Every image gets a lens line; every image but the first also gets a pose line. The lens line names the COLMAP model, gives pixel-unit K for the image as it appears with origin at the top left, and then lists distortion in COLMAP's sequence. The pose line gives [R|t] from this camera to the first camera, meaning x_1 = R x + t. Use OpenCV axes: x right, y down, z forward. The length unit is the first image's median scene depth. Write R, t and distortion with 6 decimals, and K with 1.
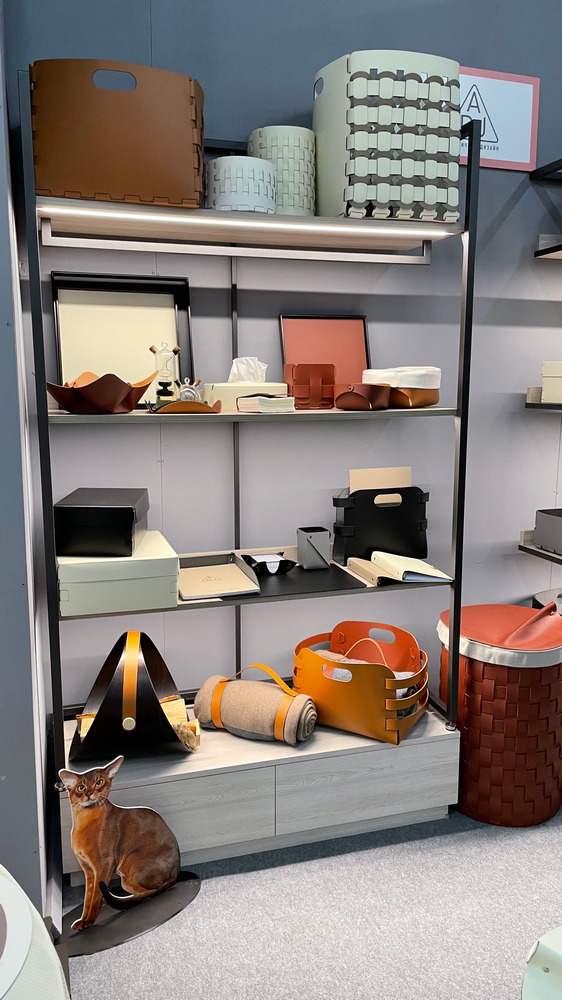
lens RADIAL K [[762.7, 0, 281.3], [0, 762.7, 511.3], [0, 0, 1]] dist [0.088434, -0.133834]
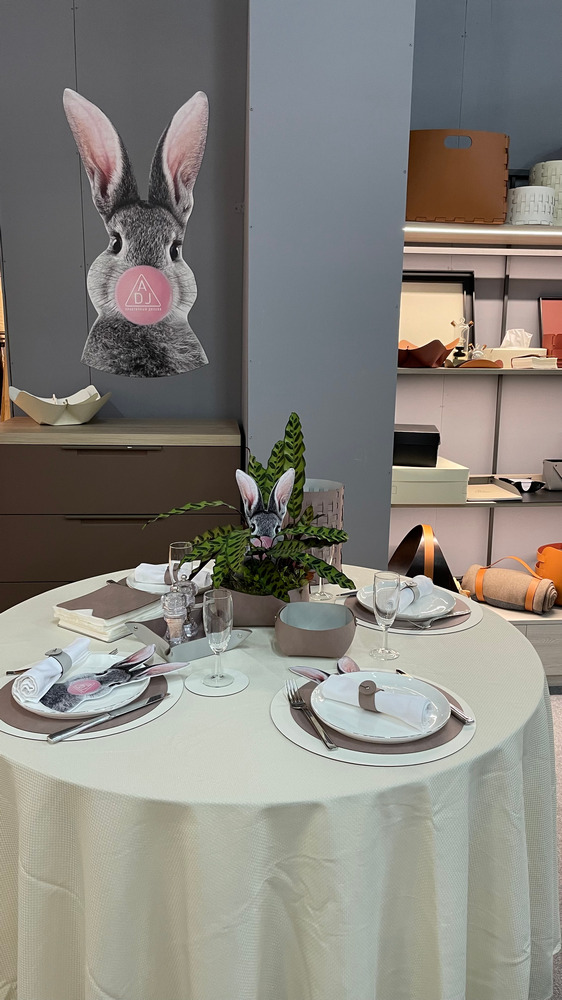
lens RADIAL K [[762.7, 0, 281.3], [0, 762.7, 511.3], [0, 0, 1]] dist [0.088434, -0.133834]
pose [[0.981250, 0.046810, -0.186970, -0.186826], [-0.042437, 0.998725, 0.027324, 0.103147], [0.188011, -0.018877, 0.981986, -0.431500]]
